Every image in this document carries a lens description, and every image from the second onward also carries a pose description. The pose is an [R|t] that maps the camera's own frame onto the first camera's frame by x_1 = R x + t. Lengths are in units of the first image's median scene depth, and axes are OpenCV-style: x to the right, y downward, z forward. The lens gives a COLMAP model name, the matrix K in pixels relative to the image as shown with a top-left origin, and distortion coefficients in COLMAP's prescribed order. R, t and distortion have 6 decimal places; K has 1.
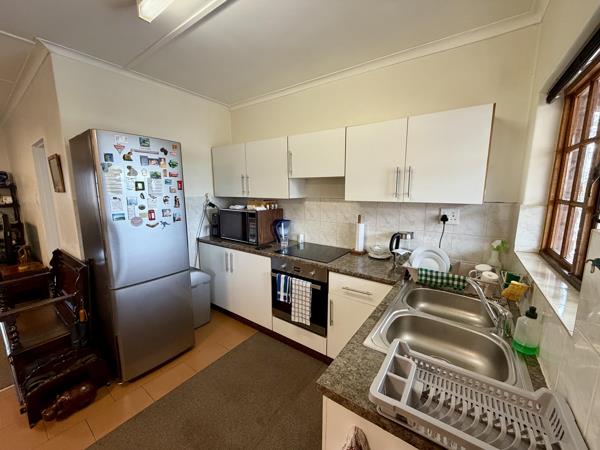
lens RADIAL K [[238.1, 0, 298.7], [0, 238.1, 225.7], [0, 0, 1]] dist [0.000012, 0.000030]
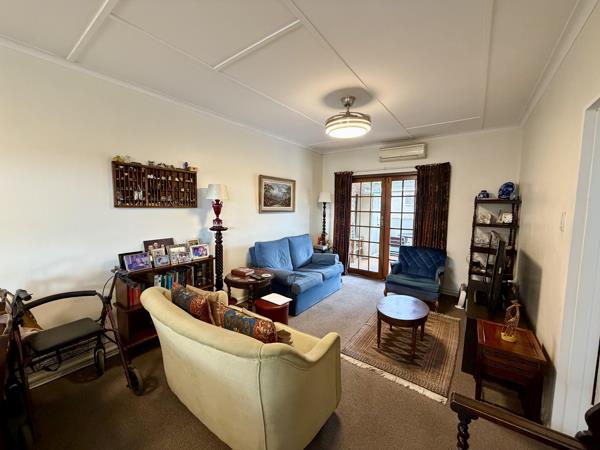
lens RADIAL K [[238.1, 0, 298.7], [0, 238.1, 225.7], [0, 0, 1]] dist [0.000012, 0.000030]
pose [[-0.013731, 0.087968, -0.996029, -0.868951], [-0.159631, 0.983154, 0.089032, -0.089367], [0.987081, 0.160220, 0.000543, 0.660504]]
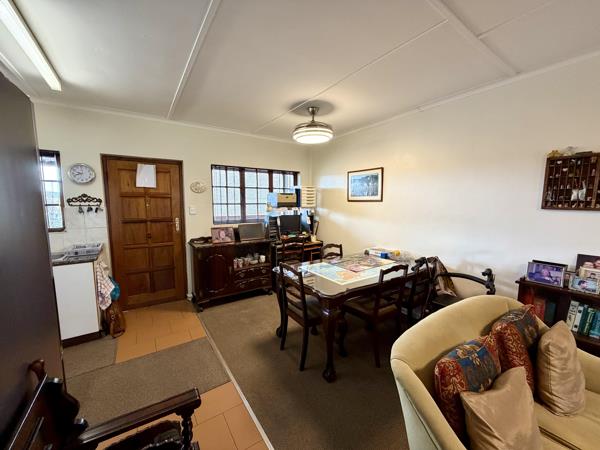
lens RADIAL K [[238.1, 0, 298.7], [0, 238.1, 225.7], [0, 0, 1]] dist [0.000012, 0.000030]
pose [[-0.939432, -0.040714, 0.340309, -1.338028], [0.046897, 0.968310, 0.245308, -0.163729], [-0.339512, 0.246410, -0.907752, 1.077992]]
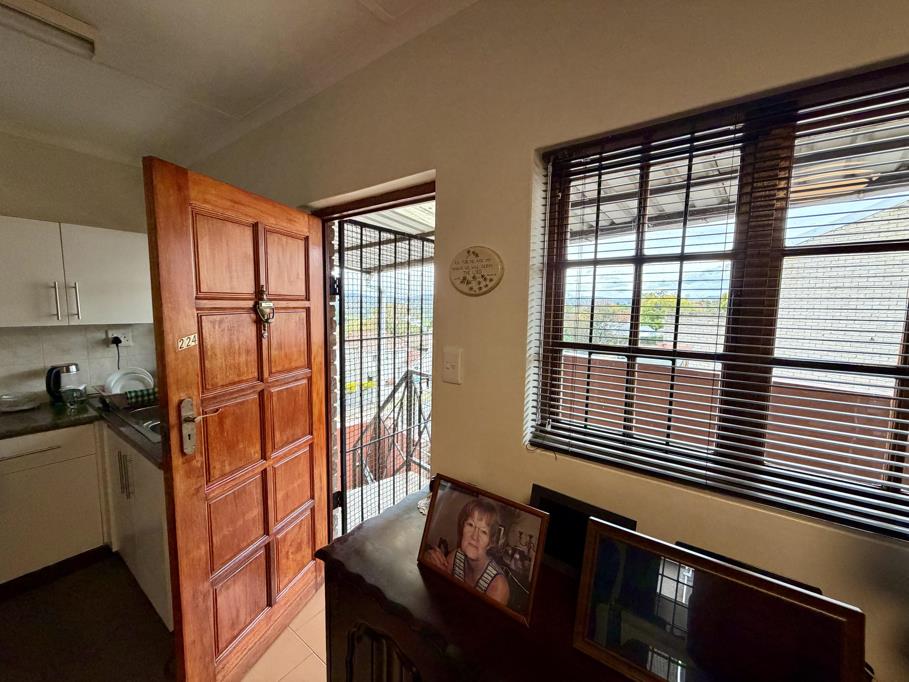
lens RADIAL K [[360.7, 0, 452.5], [0, 360.7, 342.0], [0, 0, 1]] dist [0.000012, 0.000030]
pose [[0.004900, -0.100837, 0.994891, -0.676835], [0.134395, 0.985943, 0.099269, 0.008964], [-0.990916, 0.133222, 0.018383, -0.264066]]
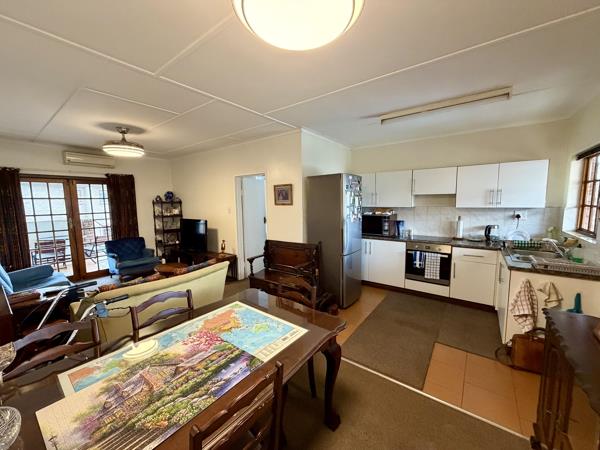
lens RADIAL K [[238.1, 0, 298.7], [0, 238.1, 225.7], [0, 0, 1]] dist [0.000012, 0.000030]
pose [[0.999591, -0.012260, -0.025839, -0.913306], [0.011042, 0.998845, -0.046765, 0.096818], [0.026383, 0.046461, 0.998572, -0.766689]]
